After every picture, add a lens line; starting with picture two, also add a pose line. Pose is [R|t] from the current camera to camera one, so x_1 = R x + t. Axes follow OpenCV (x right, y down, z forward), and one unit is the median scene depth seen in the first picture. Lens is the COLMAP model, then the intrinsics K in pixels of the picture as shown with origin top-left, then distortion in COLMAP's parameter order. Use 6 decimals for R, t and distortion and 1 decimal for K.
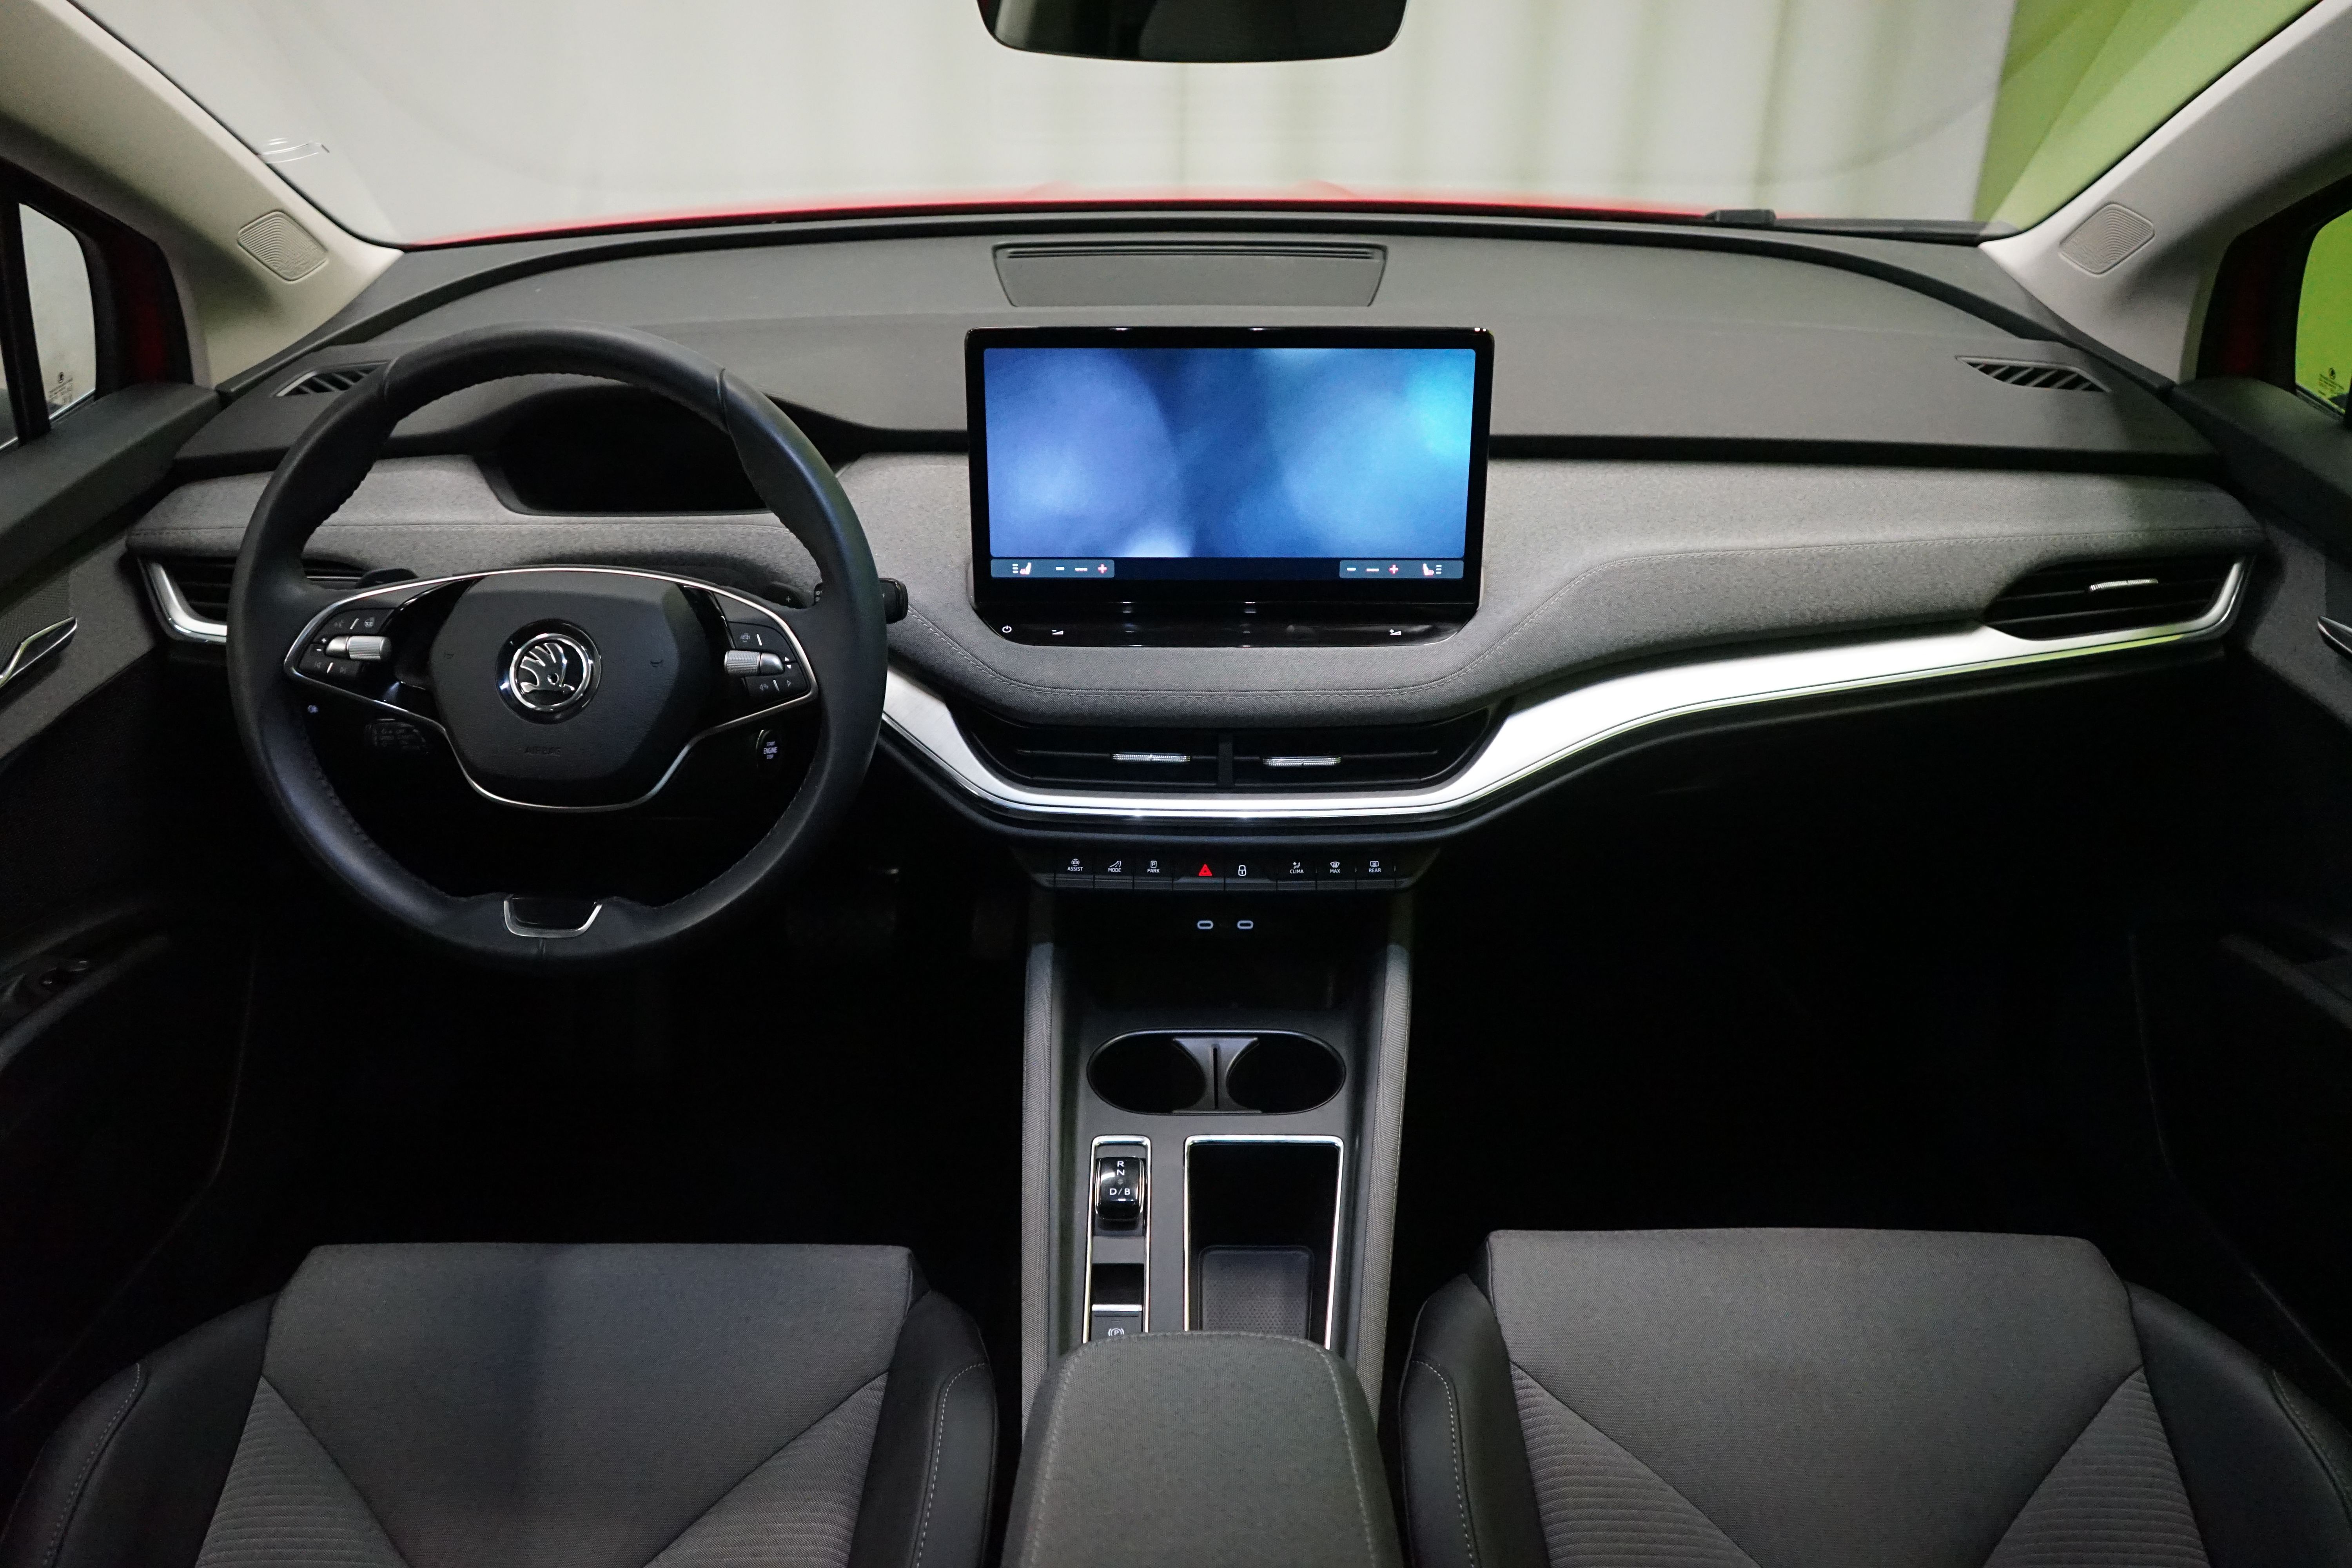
lens RADIAL K [[1857.2, 0, 1177.9], [0, 1857.2, 770.1], [0, 0, 1]] dist [0.002186, 0.003983]
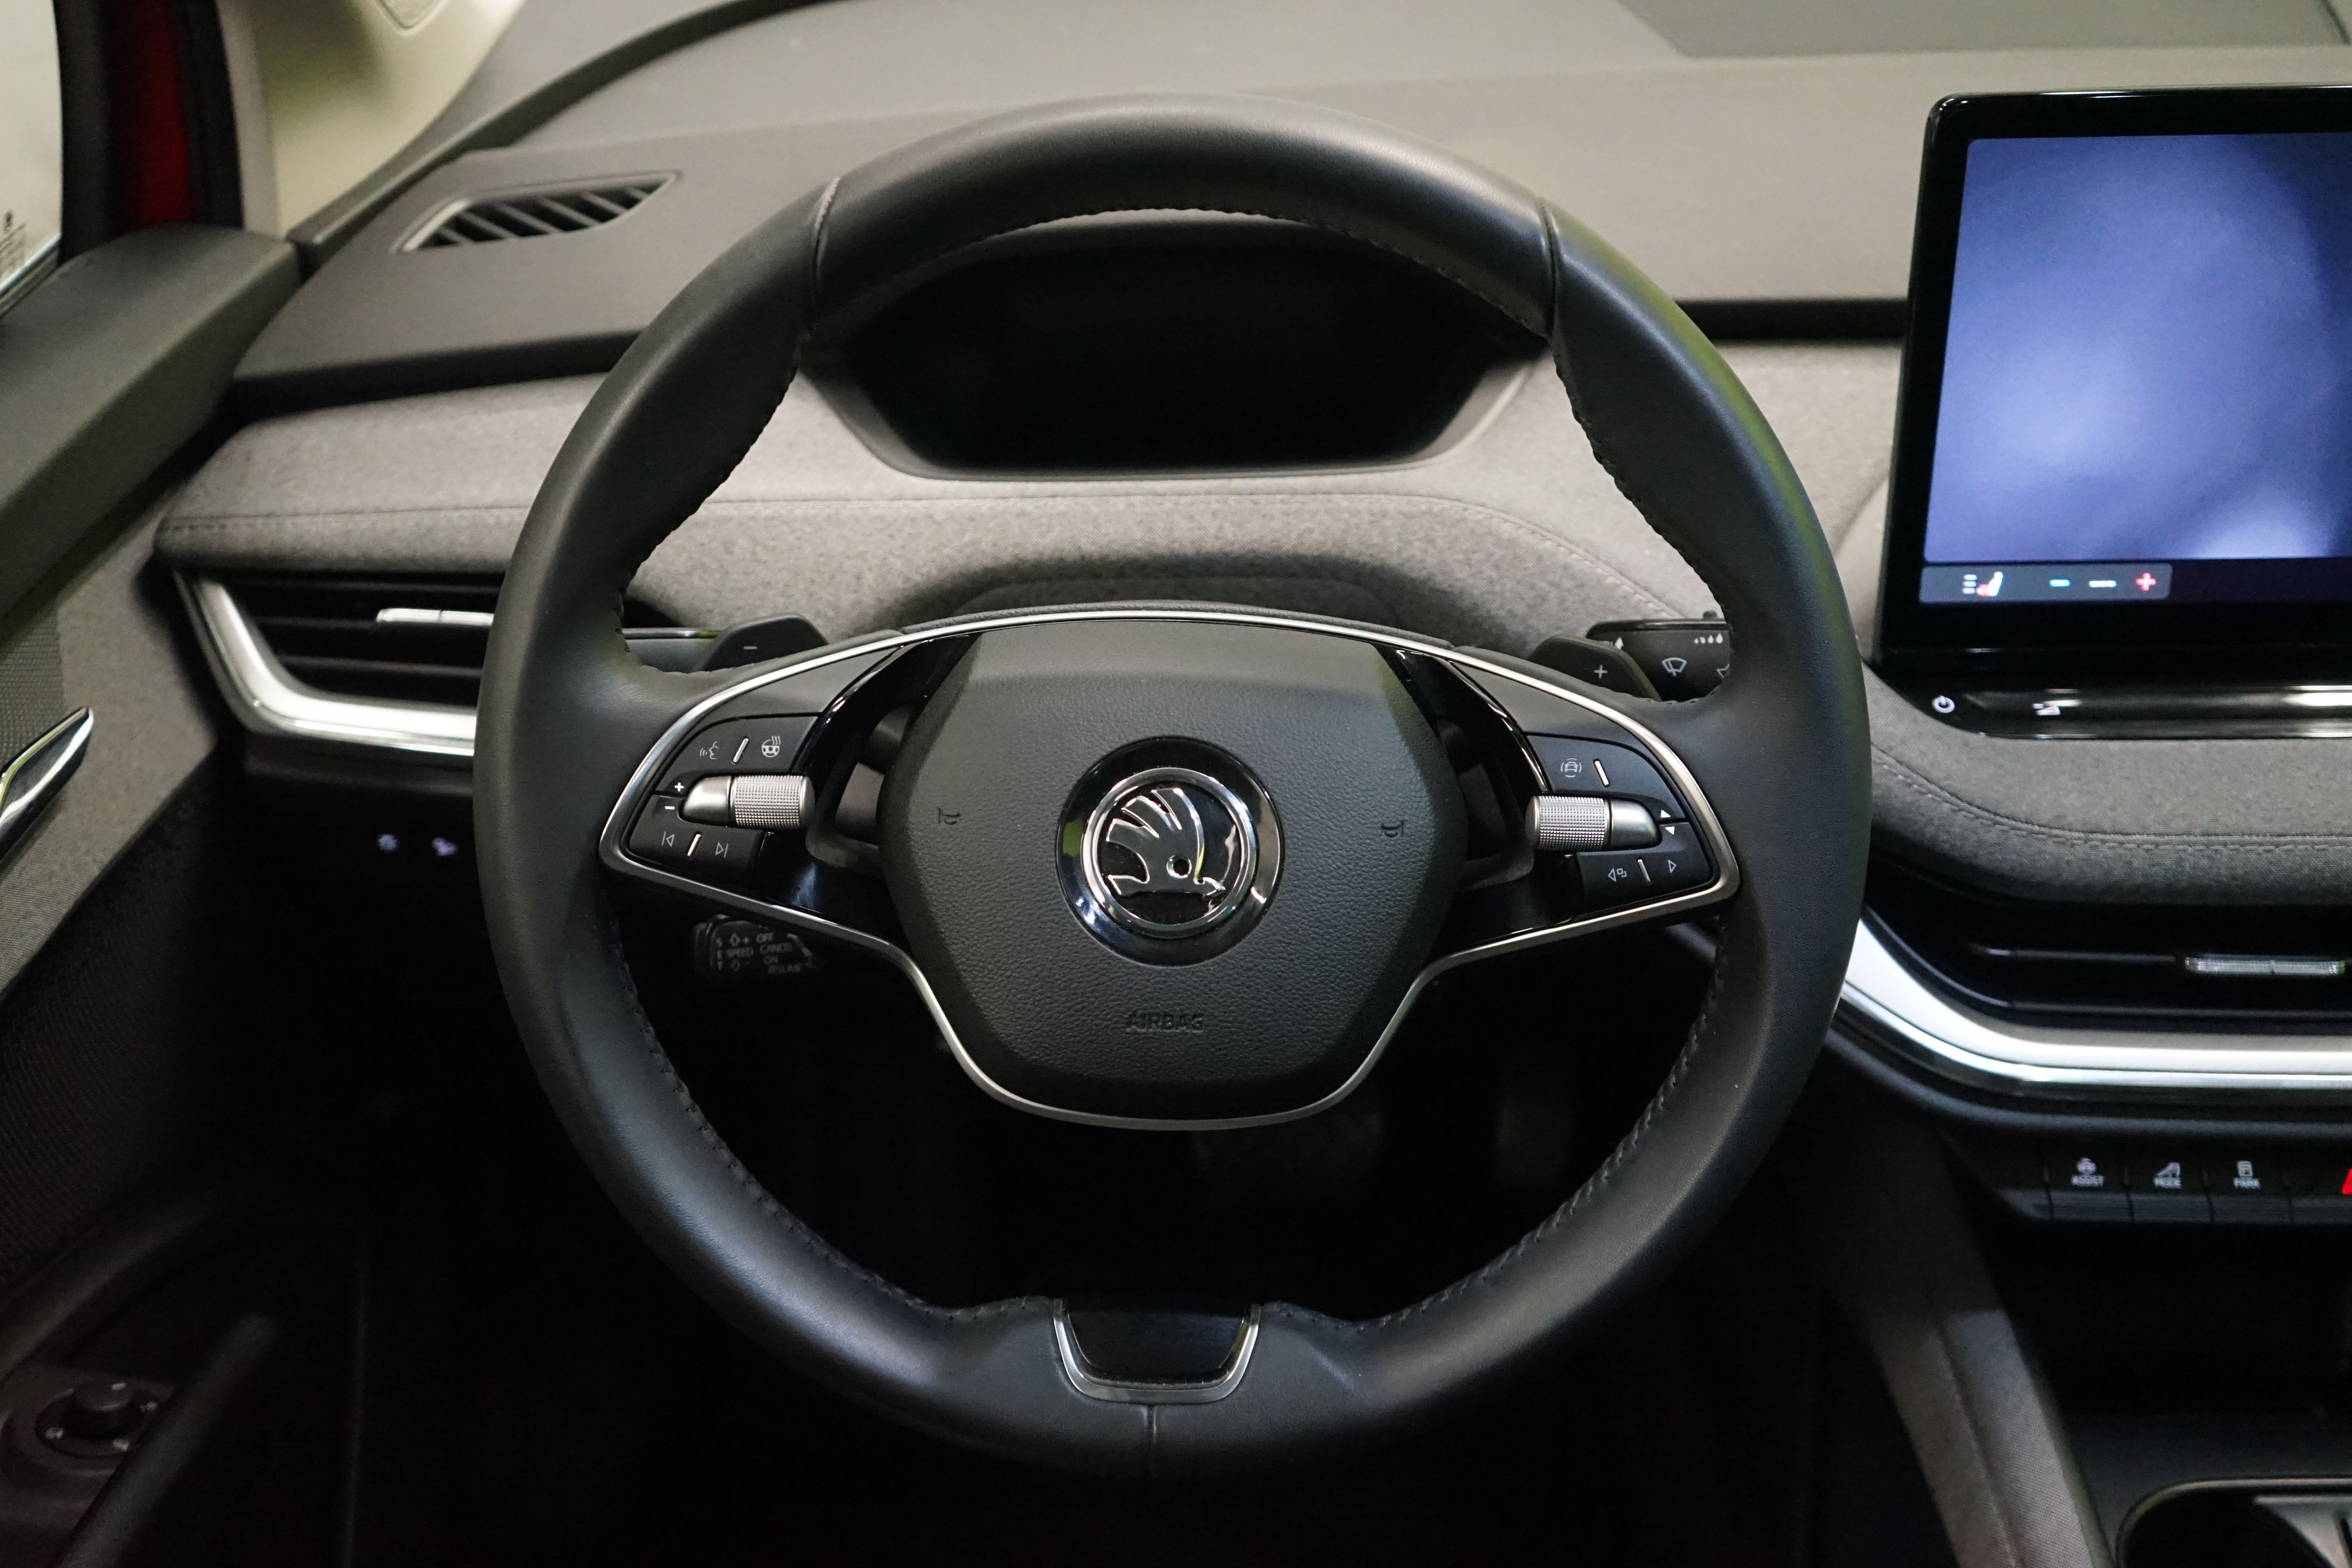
lens RADIAL K [[2434.9, 0, 1176.2], [0, 2434.9, 754.8], [0, 0, 1]] dist [0.005450, 0.019367]
pose [[0.999890, -0.014272, -0.003914, -0.302729], [0.014385, 0.999432, 0.030466, -0.087027], [0.003477, -0.030519, 0.999528, 0.349652]]
